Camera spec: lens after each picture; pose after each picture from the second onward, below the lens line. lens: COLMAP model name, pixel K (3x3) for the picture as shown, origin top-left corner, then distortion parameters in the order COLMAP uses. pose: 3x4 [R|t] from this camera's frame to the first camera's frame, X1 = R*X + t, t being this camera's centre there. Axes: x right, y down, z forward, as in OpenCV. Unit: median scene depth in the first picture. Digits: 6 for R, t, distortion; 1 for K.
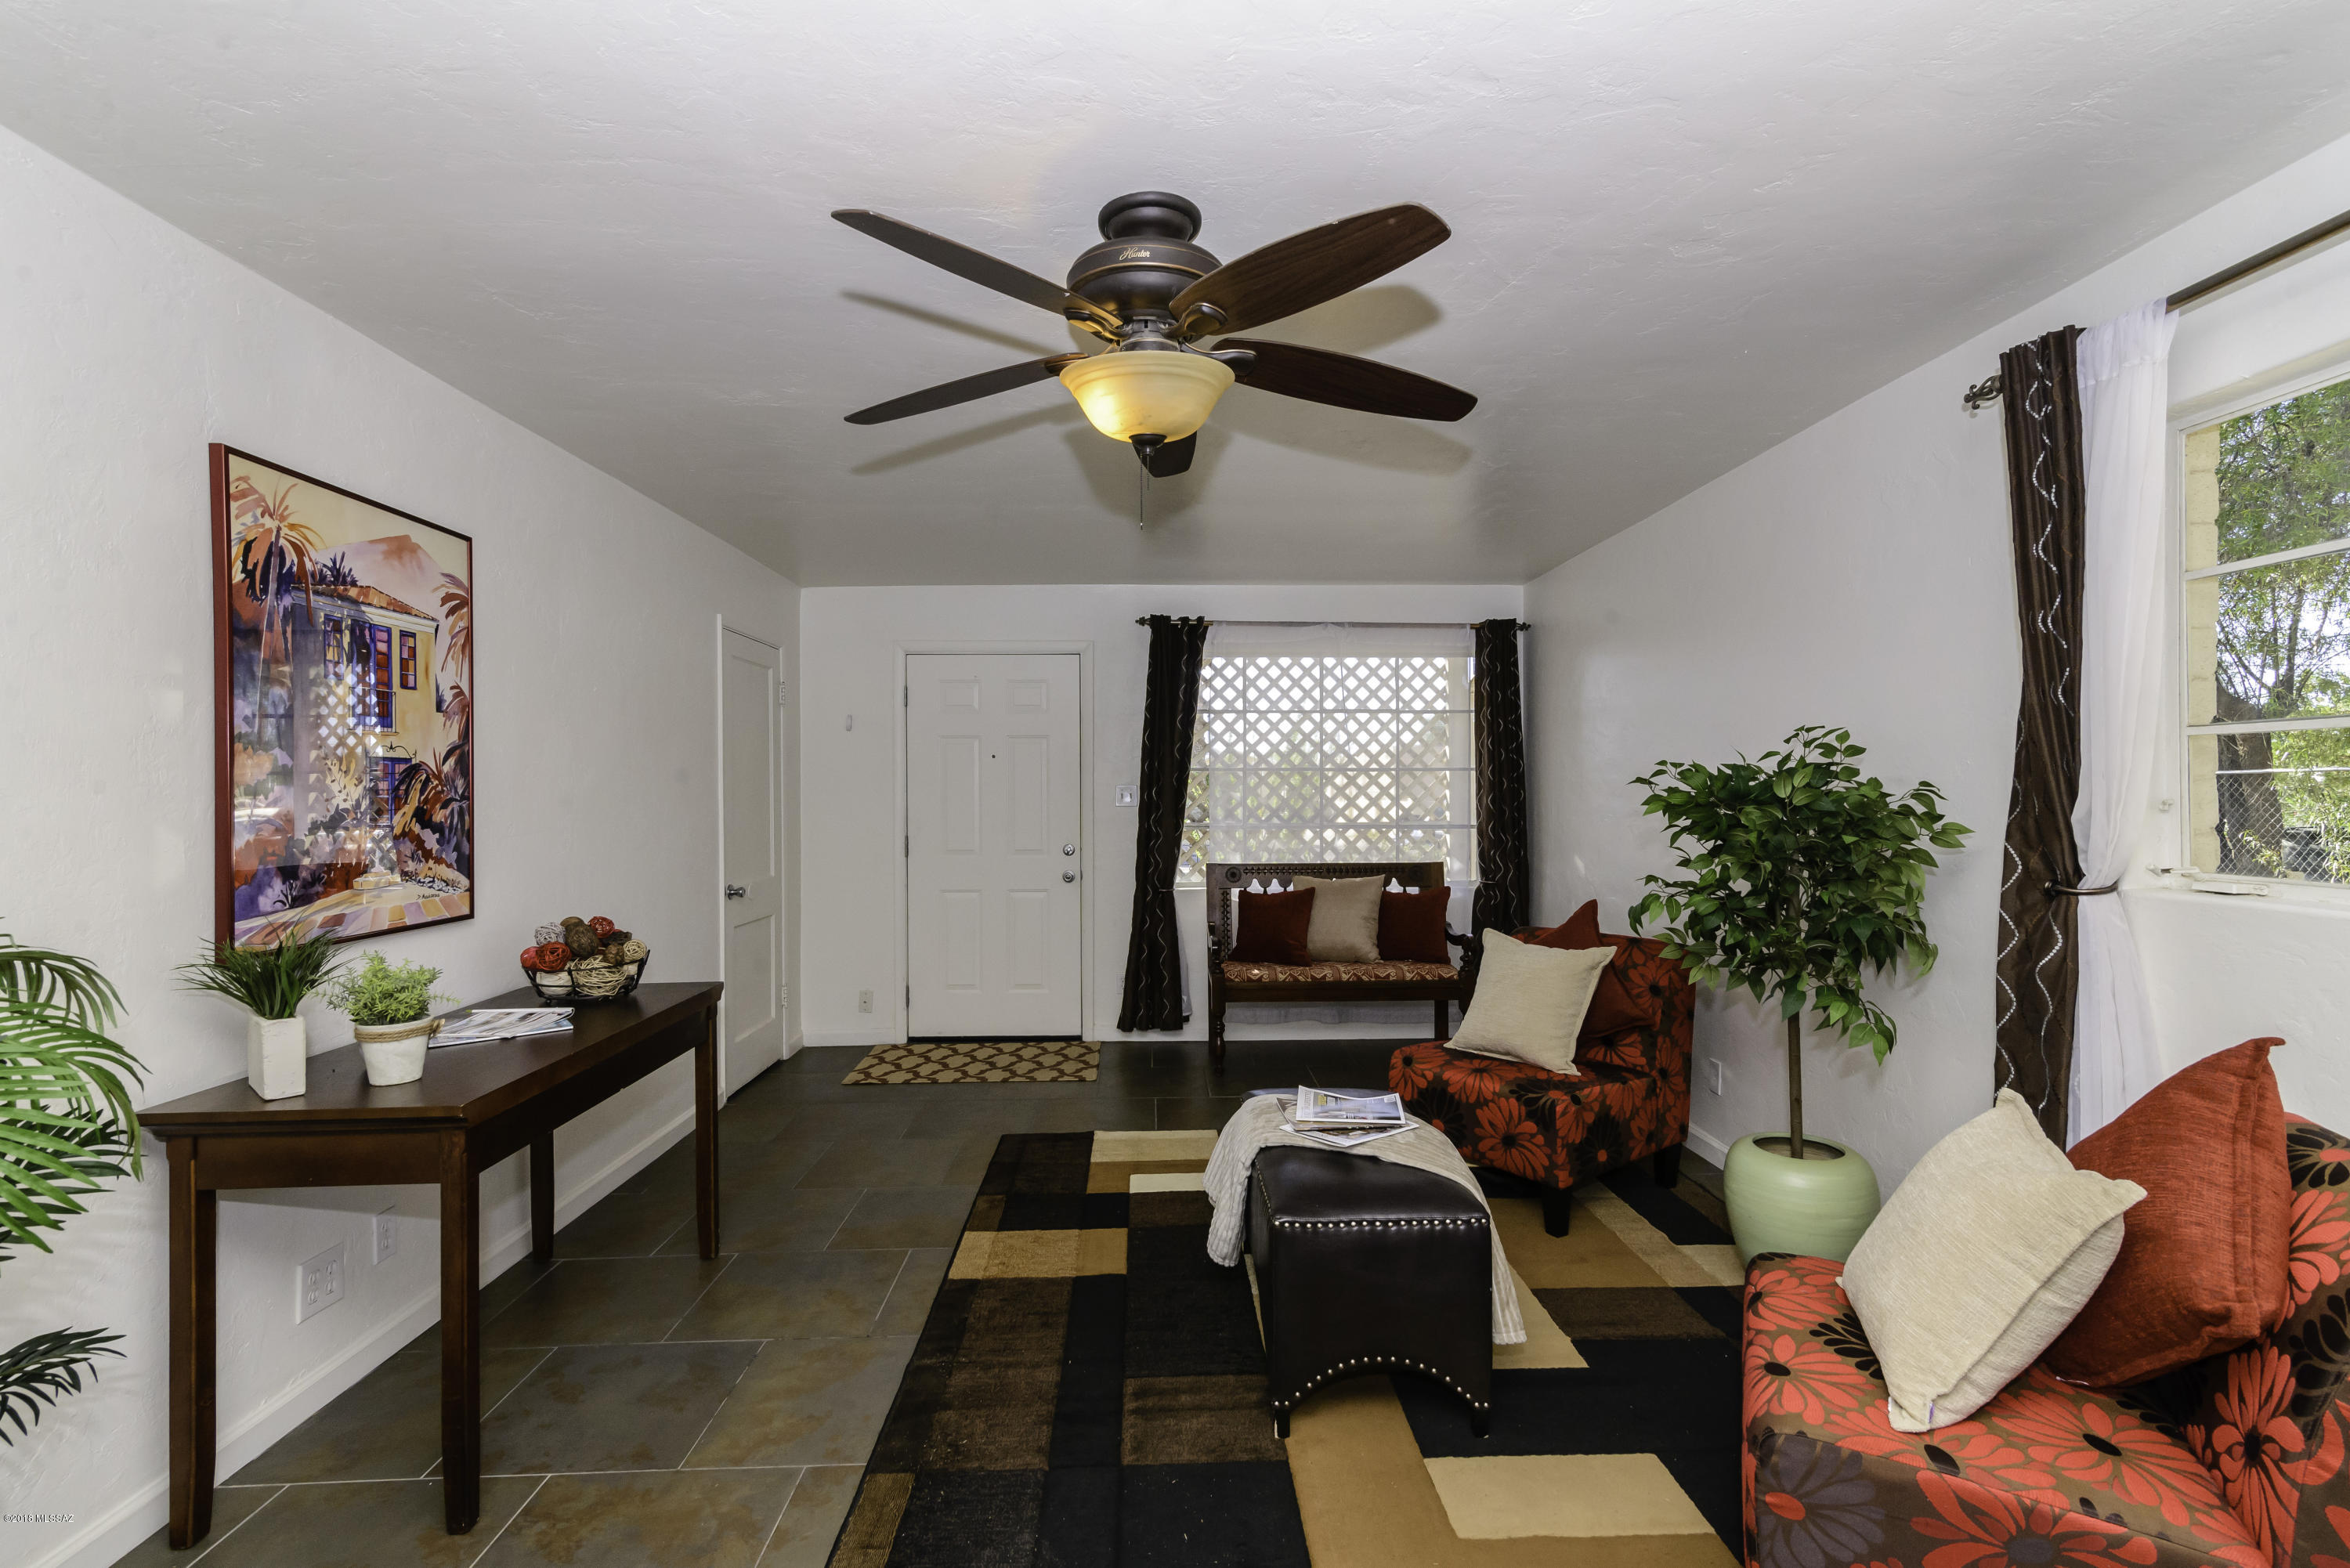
lens RADIAL K [[1062.9, 0, 1176.4], [0, 1062.9, 792.1], [0, 0, 1]] dist [0.017455, -0.003898]
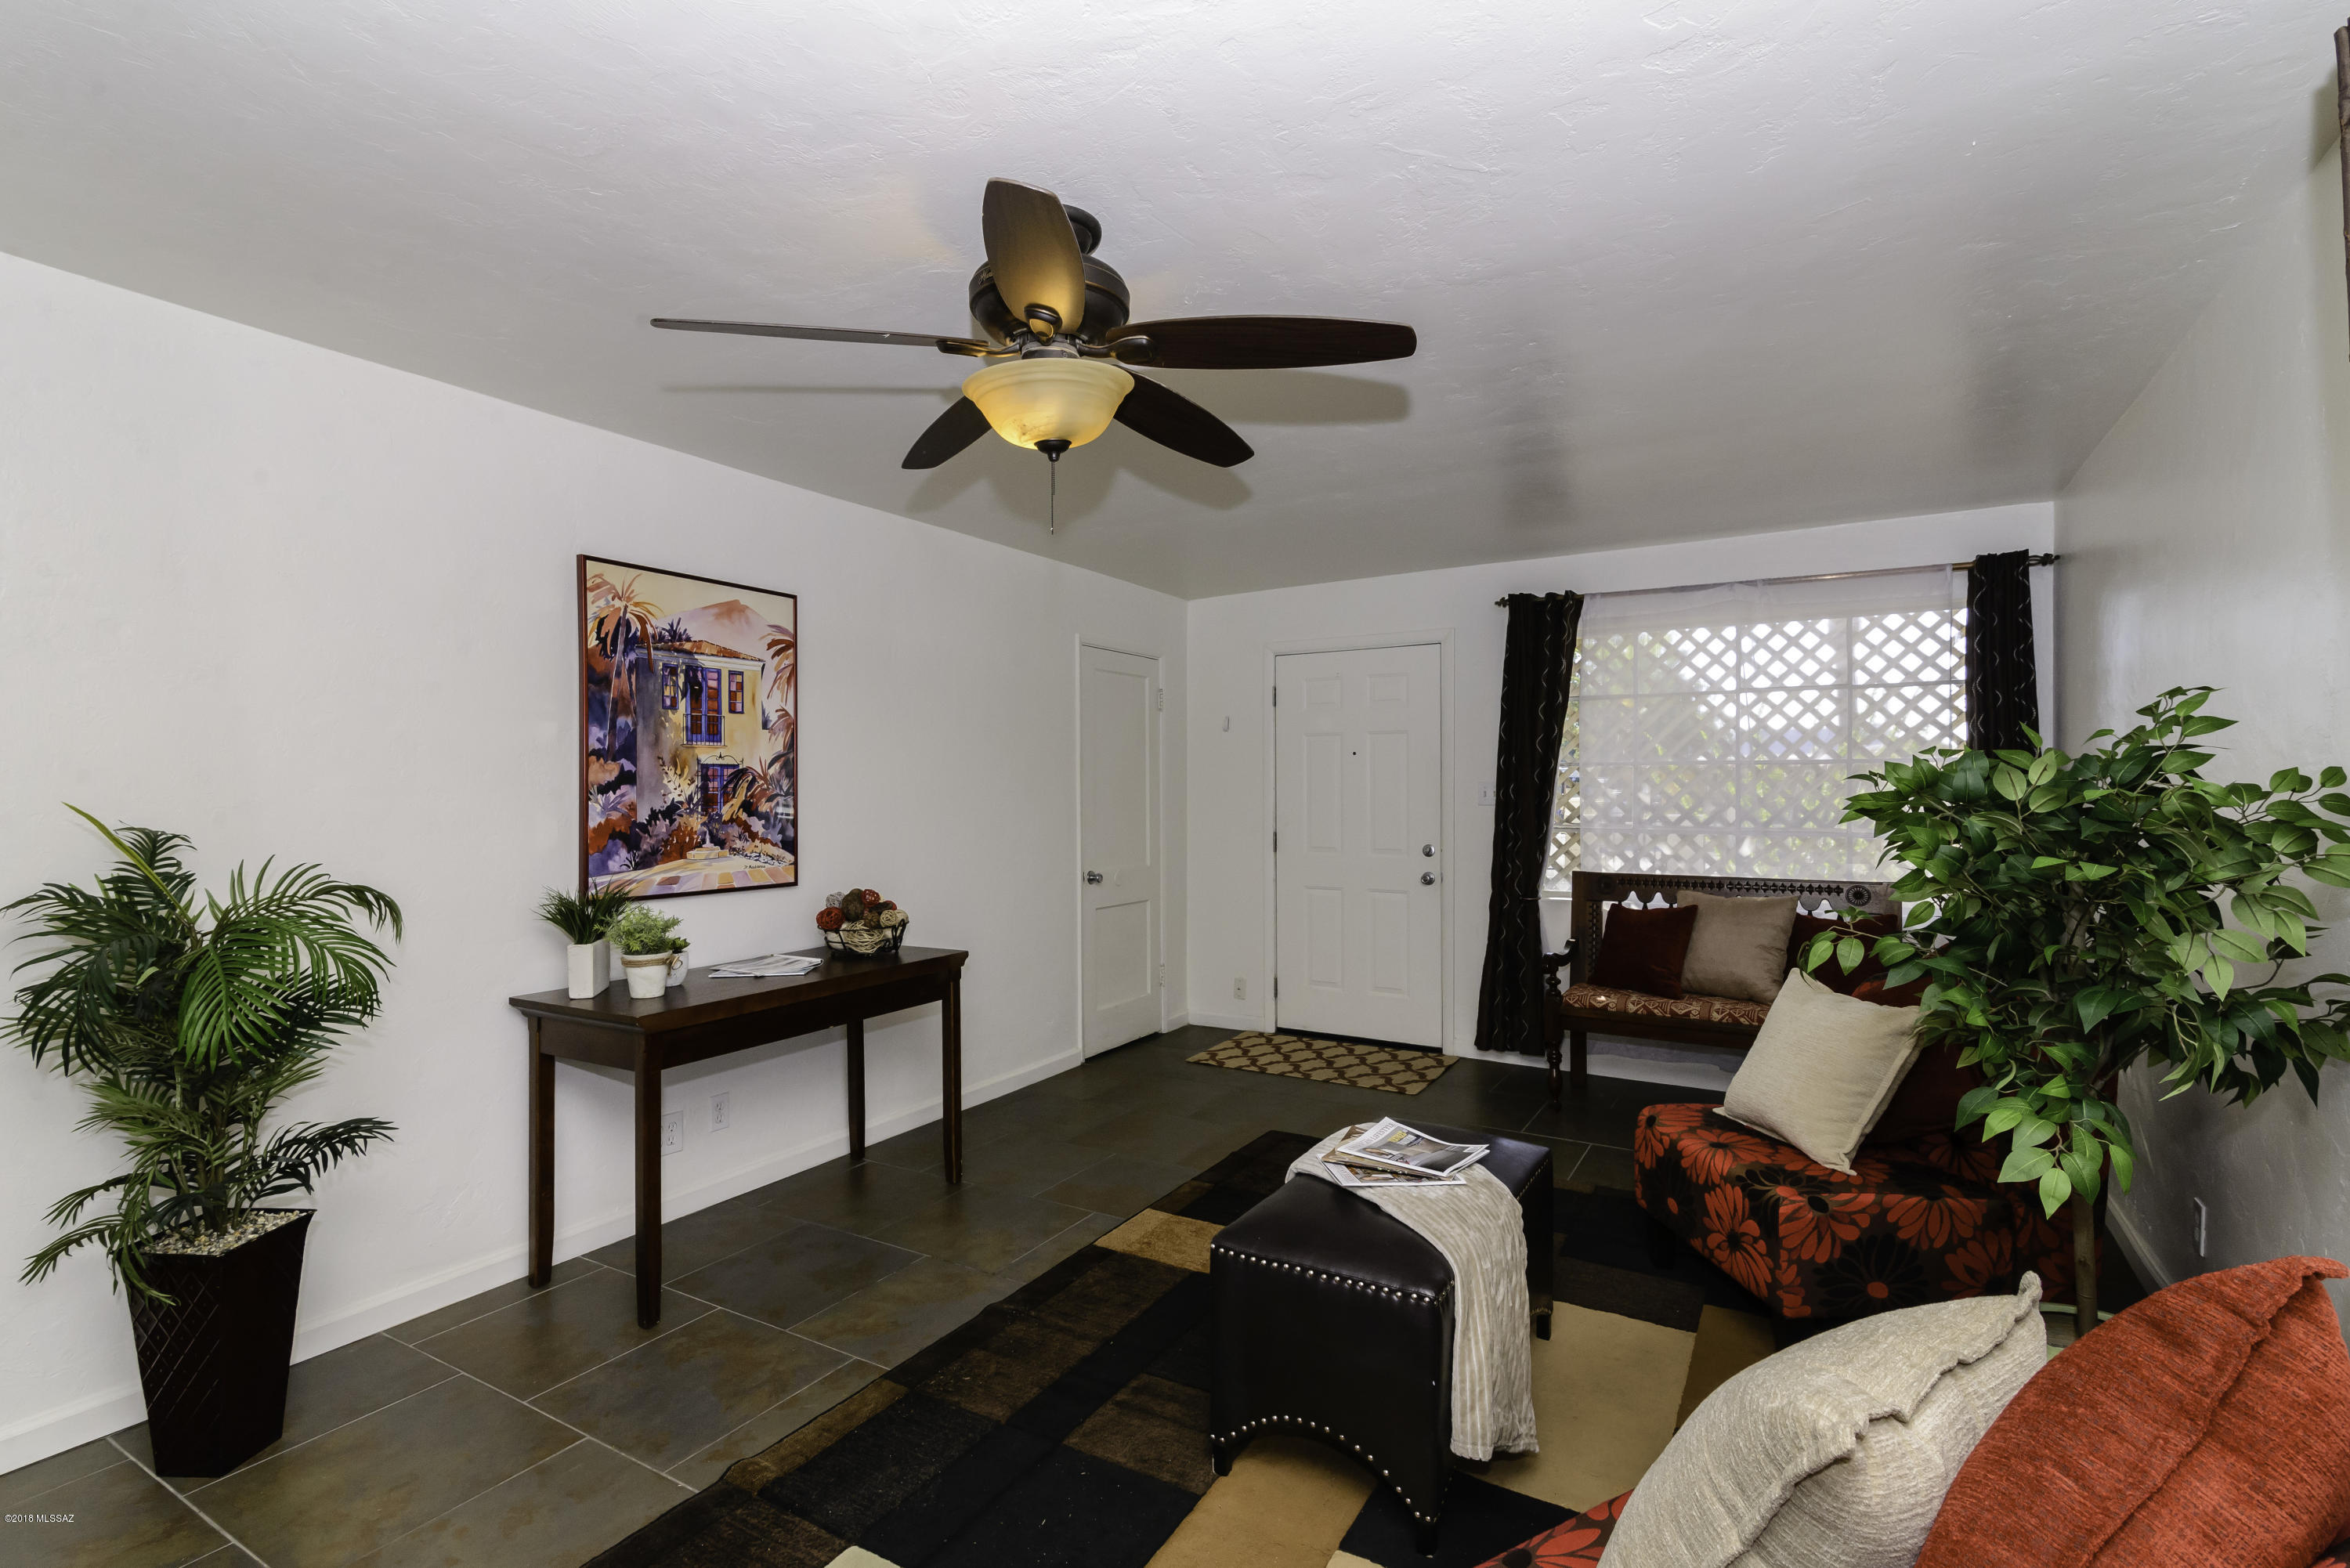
lens RADIAL K [[1078.7, 0, 1175.4], [0, 1078.7, 790.9], [0, 0, 1]] dist [0.015767, -0.001287]
pose [[0.843064, 0.001737, -0.537810, 0.452786], [-0.000740, 0.999998, 0.002069, -0.001240], [0.537813, -0.001347, 0.843063, 0.134521]]
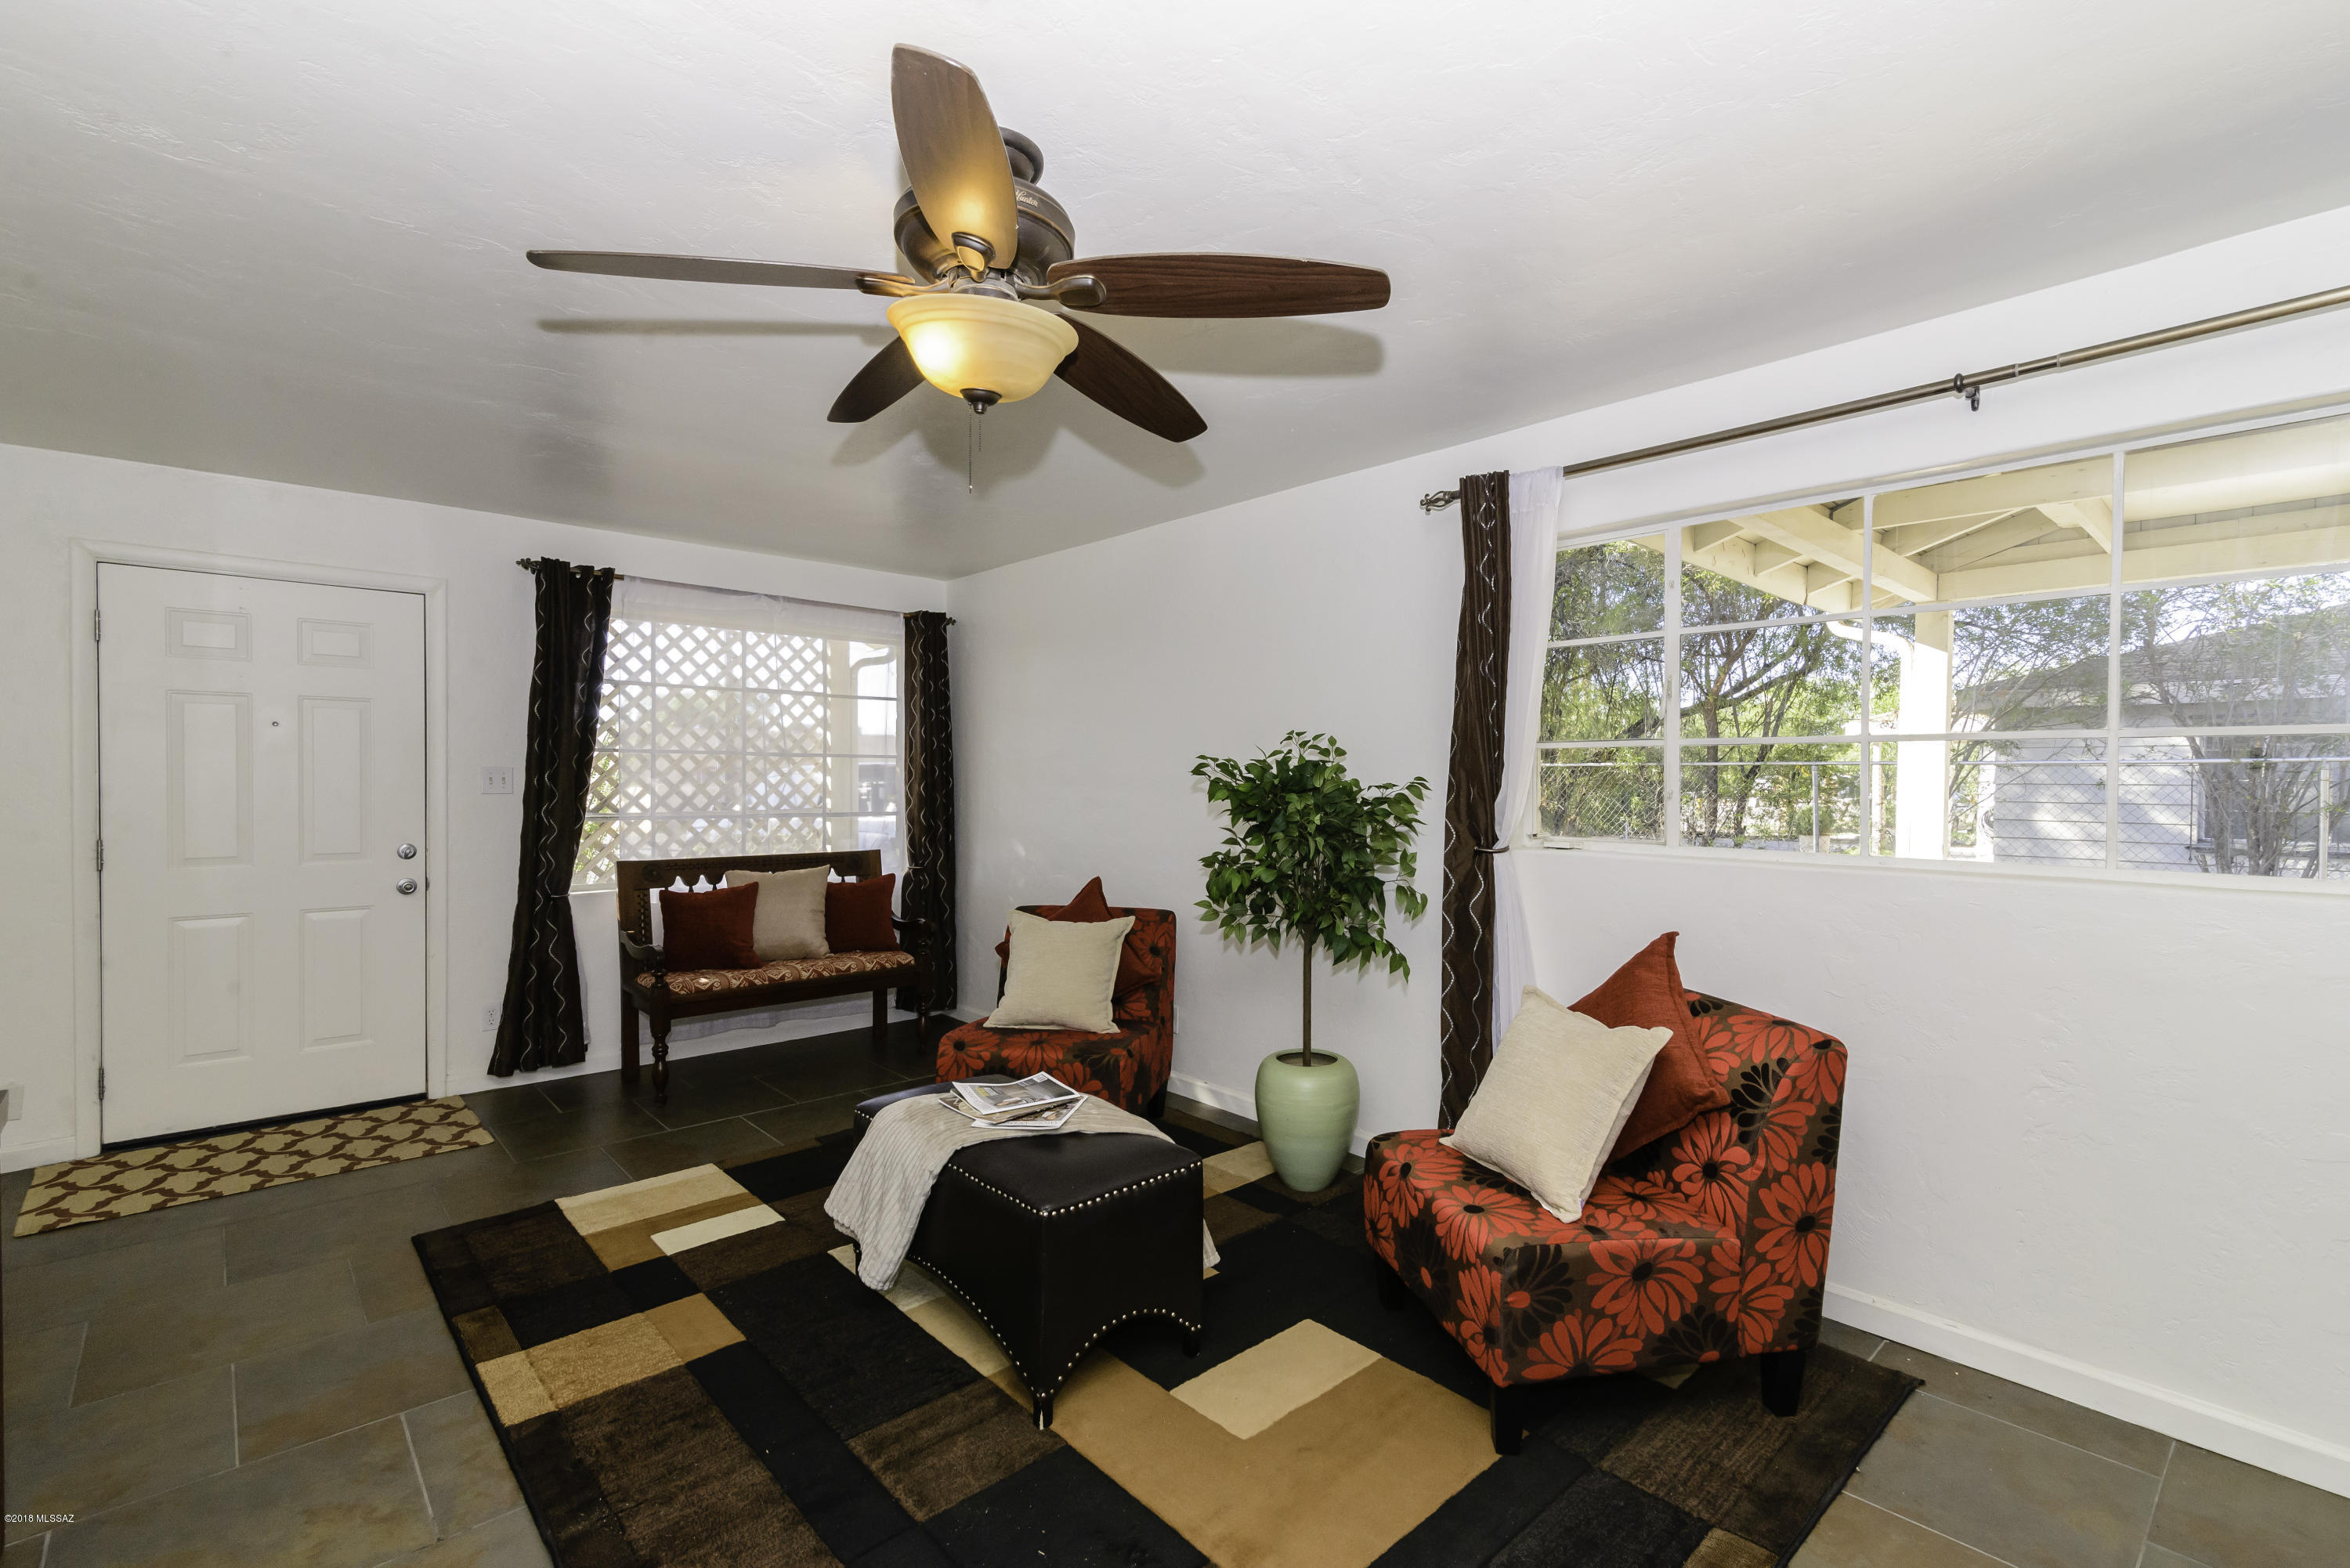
lens RADIAL K [[1053.8, 0, 1173.1], [0, 1053.8, 792.1], [0, 0, 1]] dist [0.015682, -0.000745]
pose [[0.761270, -0.000206, 0.648435, -0.353925], [-0.008129, 0.999918, 0.009862, 0.000133], [-0.648384, -0.012779, 0.761206, 0.138395]]
